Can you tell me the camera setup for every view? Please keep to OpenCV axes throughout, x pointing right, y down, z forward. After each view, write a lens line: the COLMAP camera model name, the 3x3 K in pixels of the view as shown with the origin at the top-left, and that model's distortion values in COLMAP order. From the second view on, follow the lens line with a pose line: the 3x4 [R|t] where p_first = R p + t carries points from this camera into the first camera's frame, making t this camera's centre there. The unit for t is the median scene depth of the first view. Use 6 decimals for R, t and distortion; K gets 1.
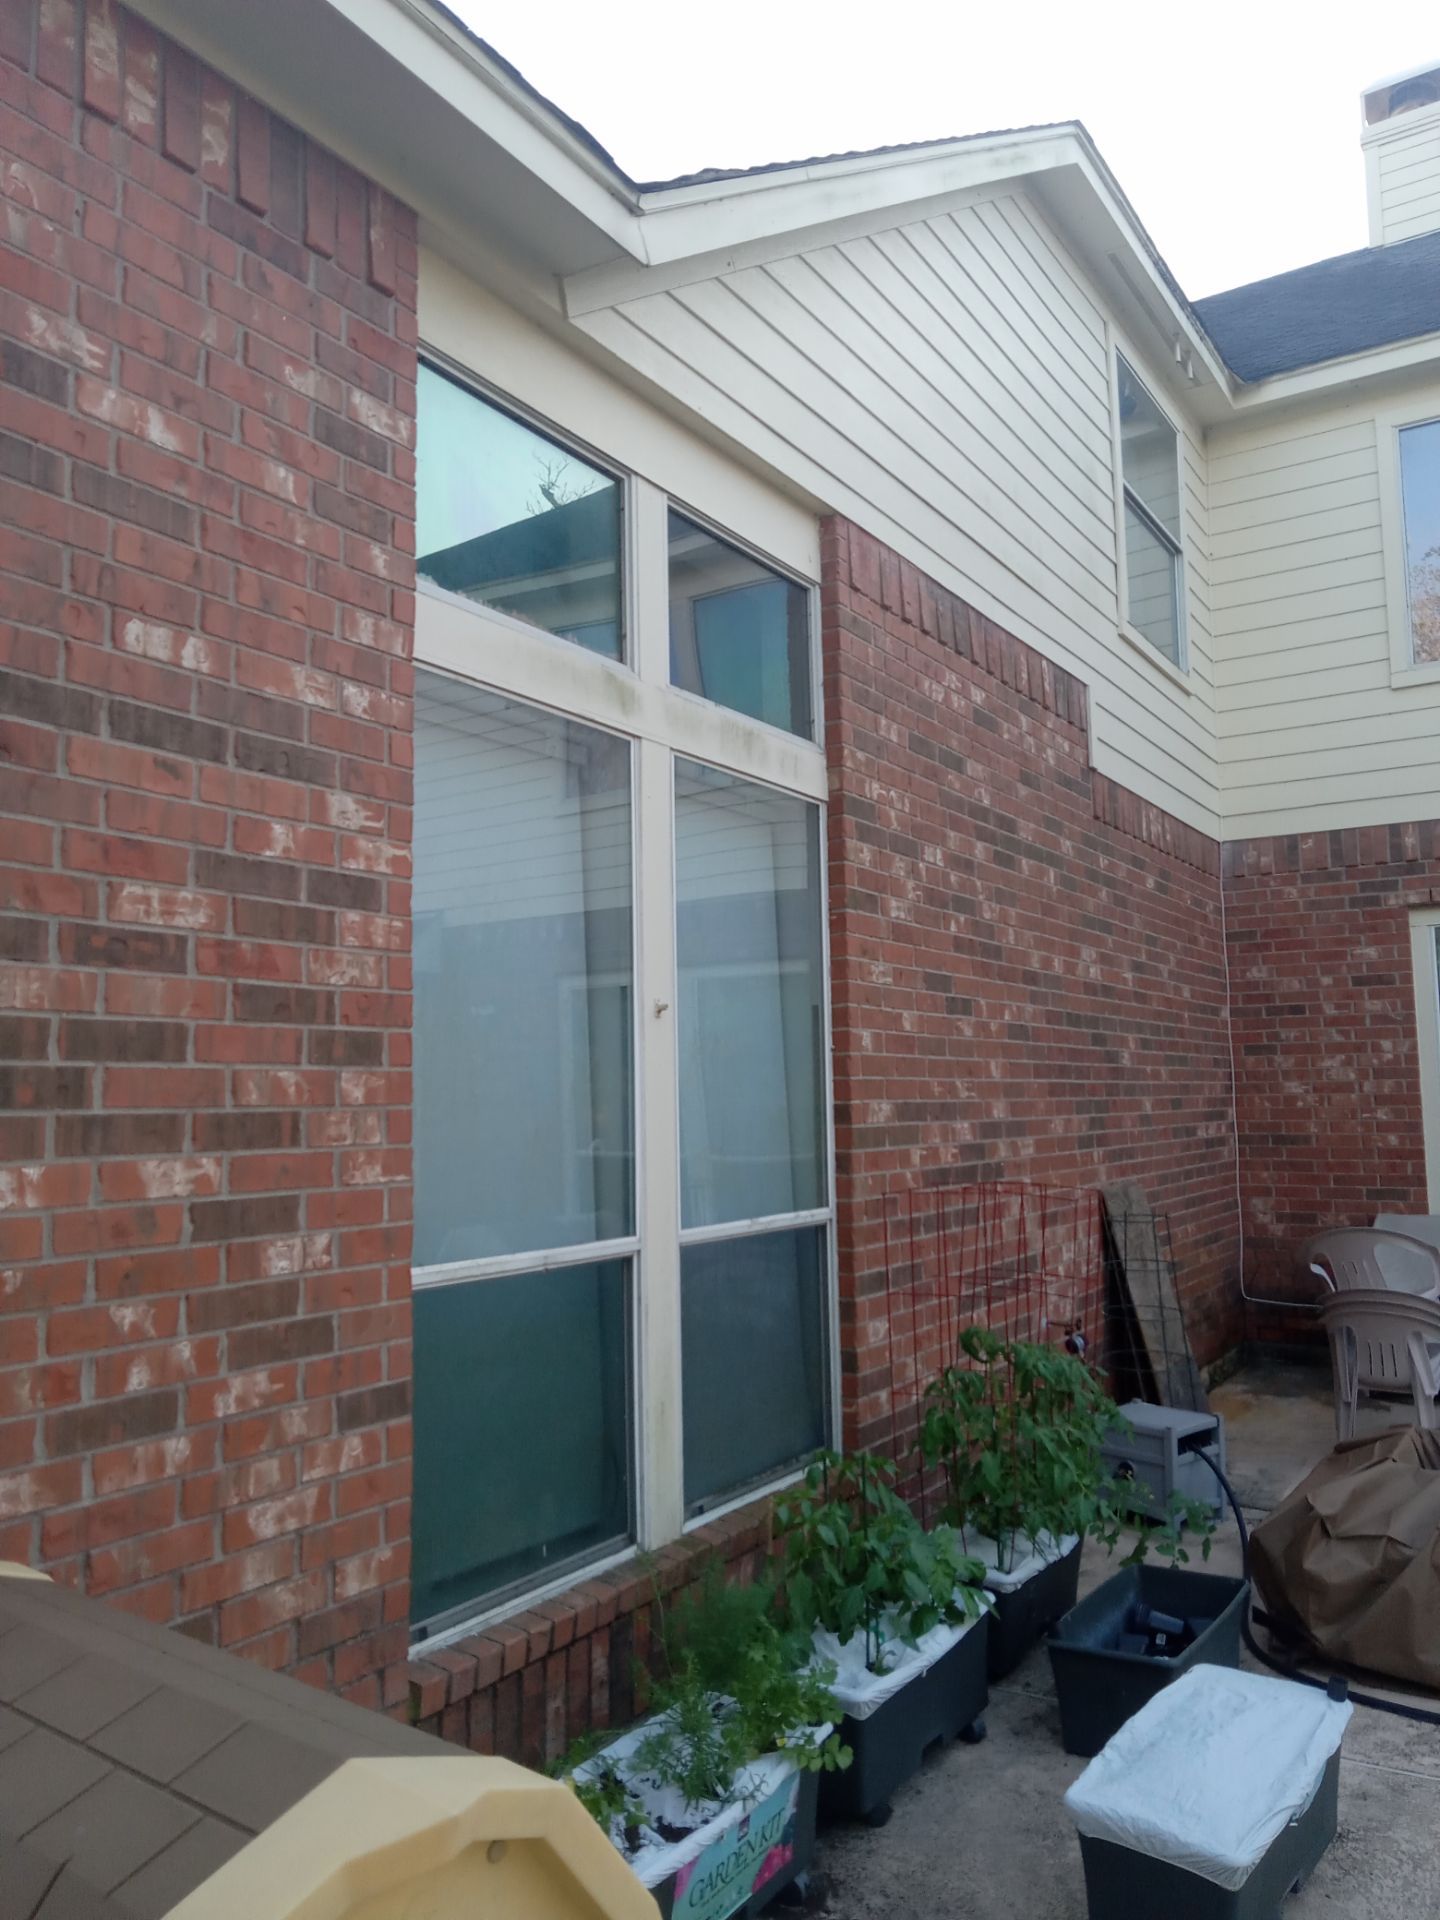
lens RADIAL K [[1432.7, 0, 744.5], [0, 1432.7, 958.1], [0, 0, 1]] dist [-0.003769, -0.007699]
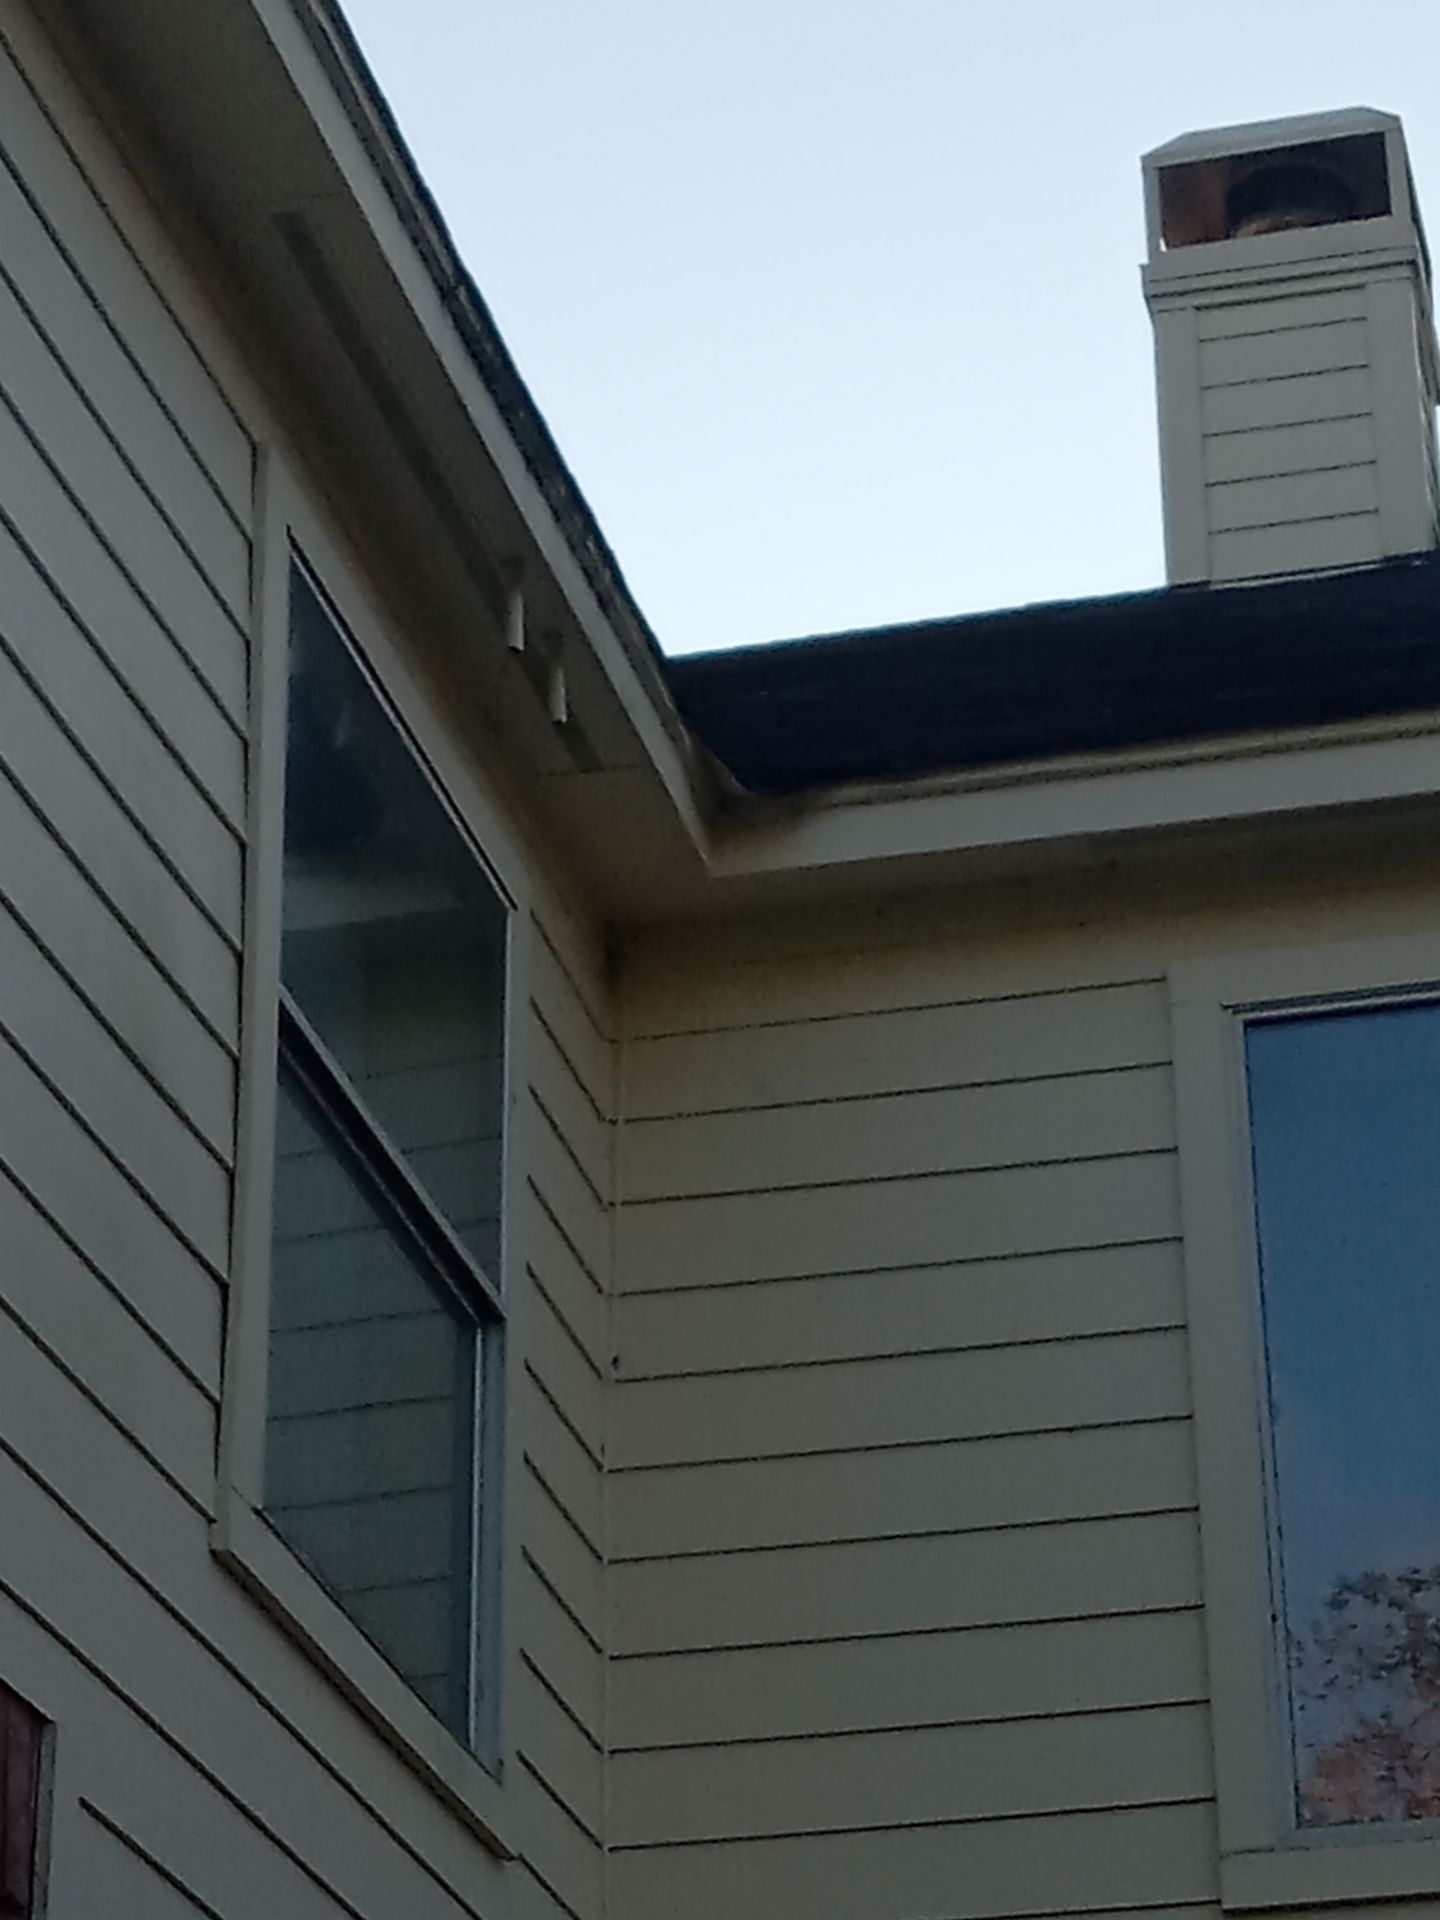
lens RADIAL K [[4992.2, 0, 720.0], [0, 4992.2, 960.0], [0, 0, 1]] dist [0.102209, 0.316123]
pose [[0.946467, 0.148860, 0.286428, 0.089284], [-0.033410, 0.927730, -0.371753, -0.001064], [-0.321068, 0.342283, 0.883039, 0.186871]]
